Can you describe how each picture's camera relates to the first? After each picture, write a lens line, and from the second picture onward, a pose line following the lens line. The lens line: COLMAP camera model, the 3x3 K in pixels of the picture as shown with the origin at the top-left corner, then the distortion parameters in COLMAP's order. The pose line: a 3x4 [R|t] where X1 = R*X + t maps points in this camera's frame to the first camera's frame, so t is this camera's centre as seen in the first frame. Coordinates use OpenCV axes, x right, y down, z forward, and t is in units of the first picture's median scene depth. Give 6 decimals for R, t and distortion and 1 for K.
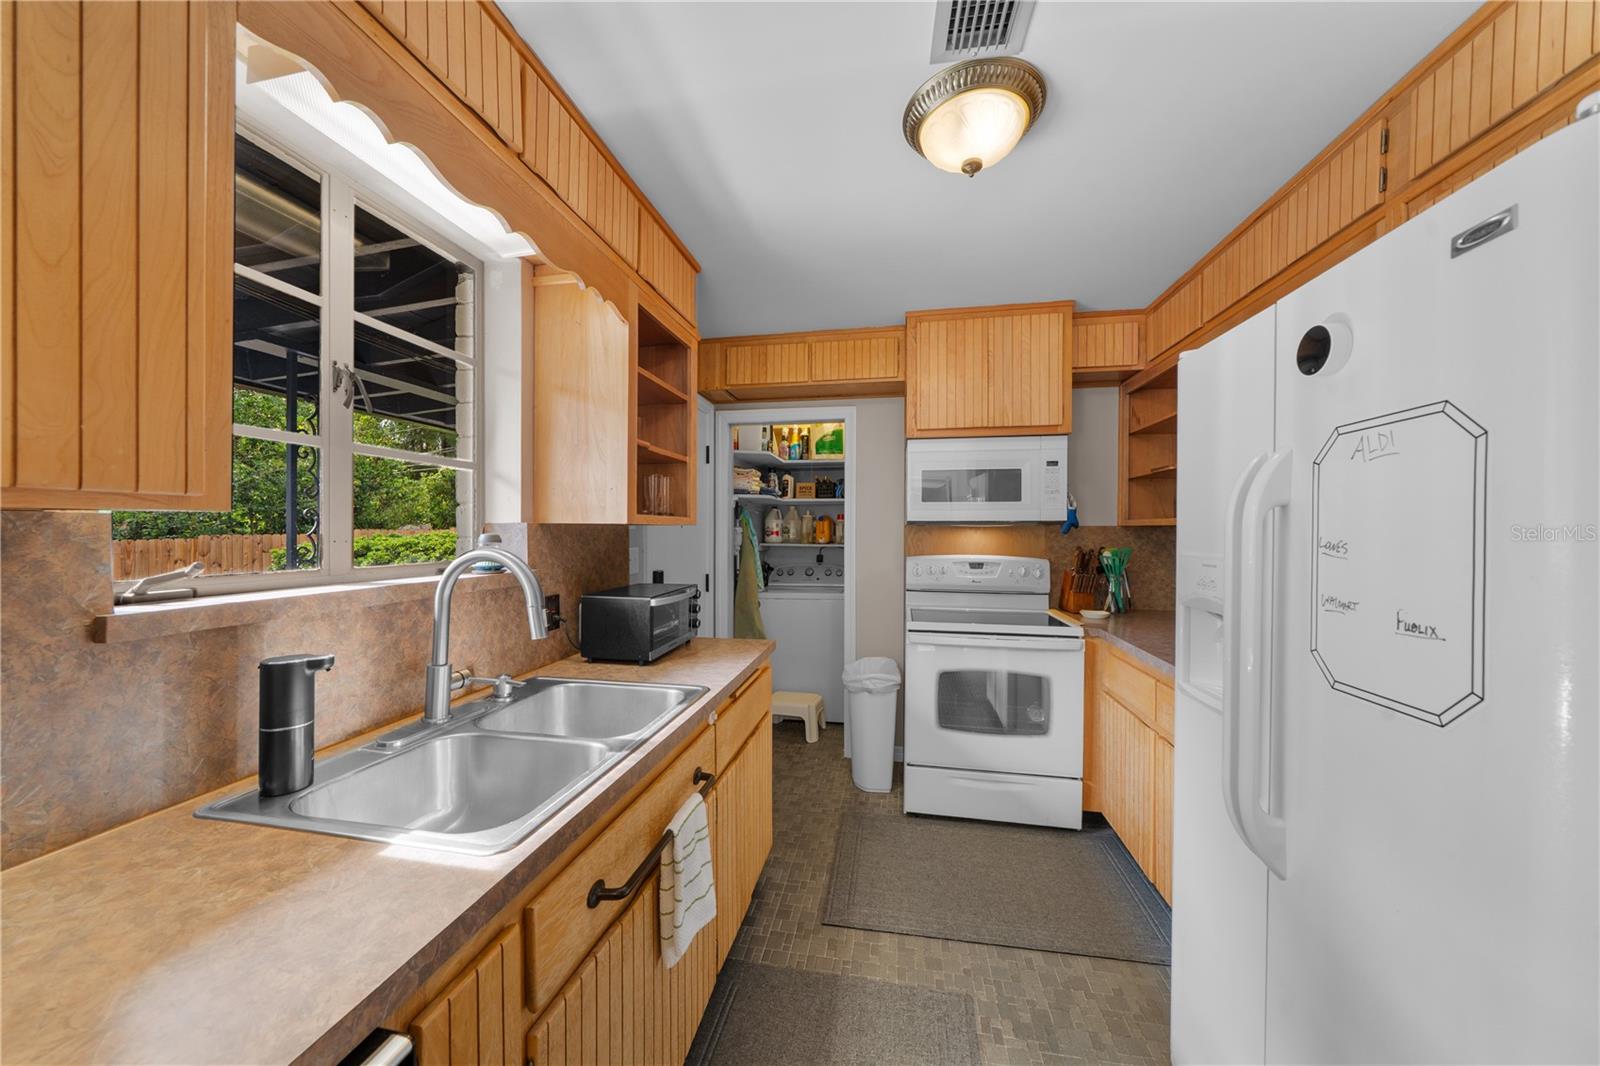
lens RADIAL K [[553.1, 0, 793.1], [0, 553.1, 533.0], [0, 0, 1]] dist [-0.007069, -0.000012]
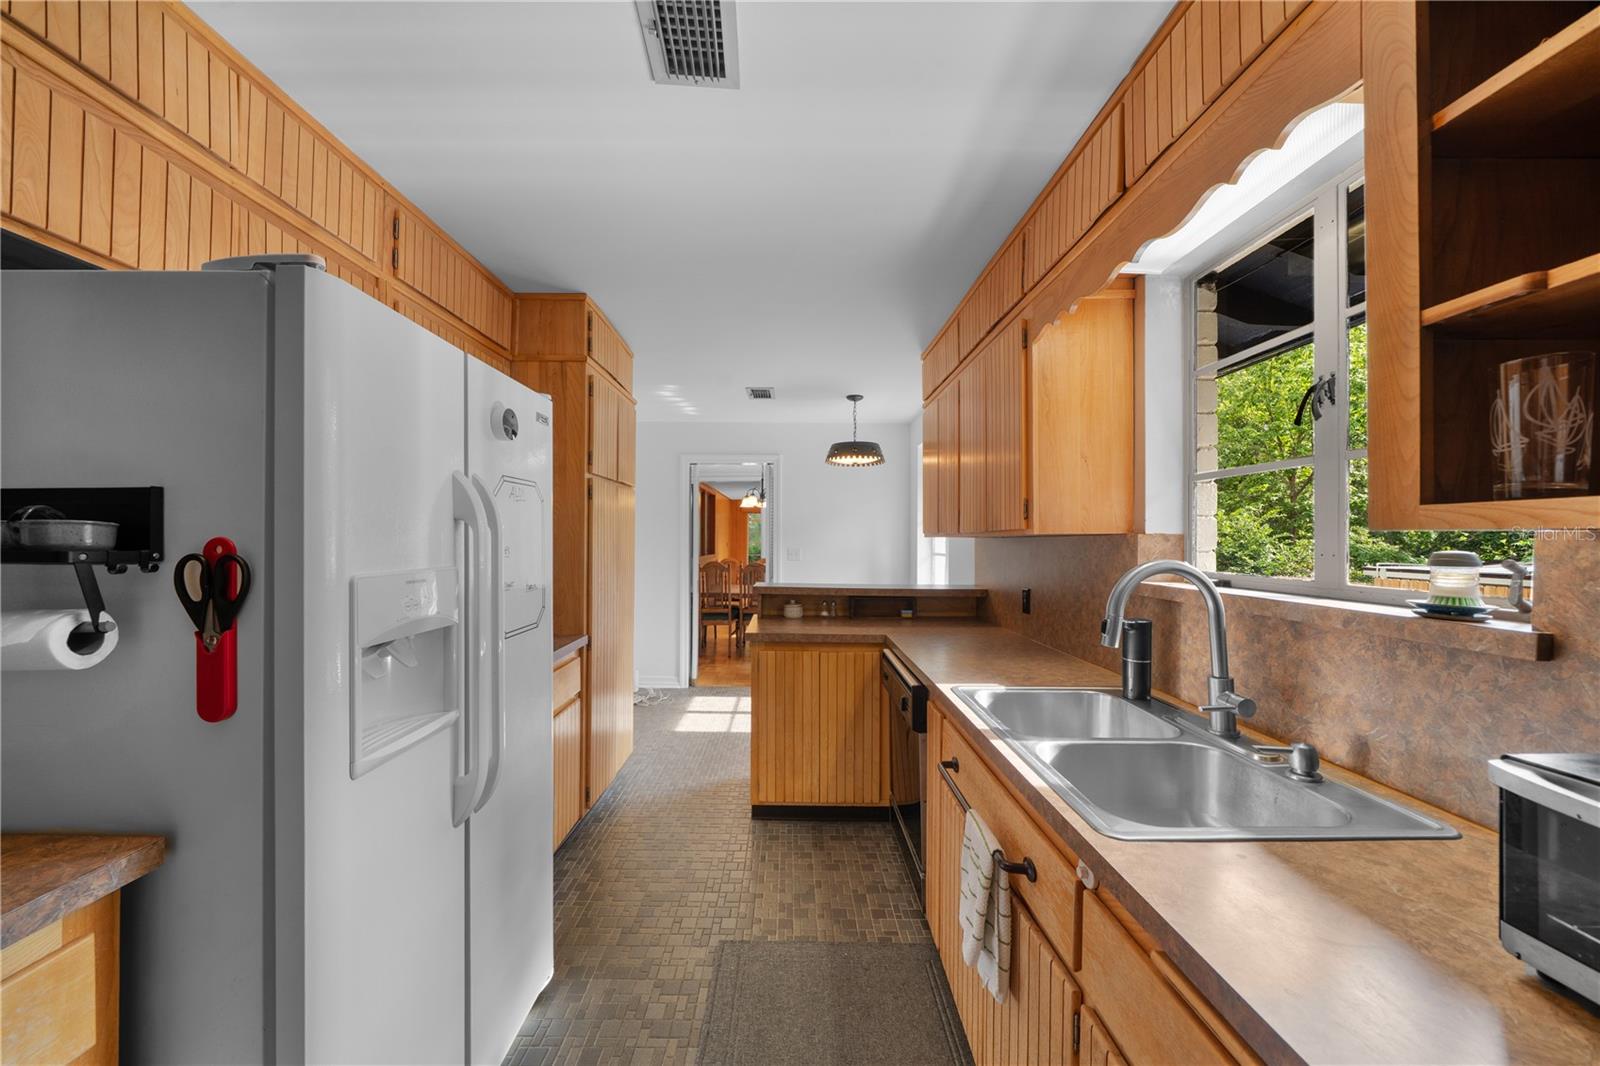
lens RADIAL K [[553.1, 0, 796.8], [0, 553.1, 537.3], [0, 0, 1]] dist [-0.007069, -0.000012]
pose [[-0.978263, -0.021876, -0.206210, 0.322399], [-0.021760, 0.999759, -0.002830, 0.004374], [0.206222, 0.001719, -0.978504, 1.805247]]
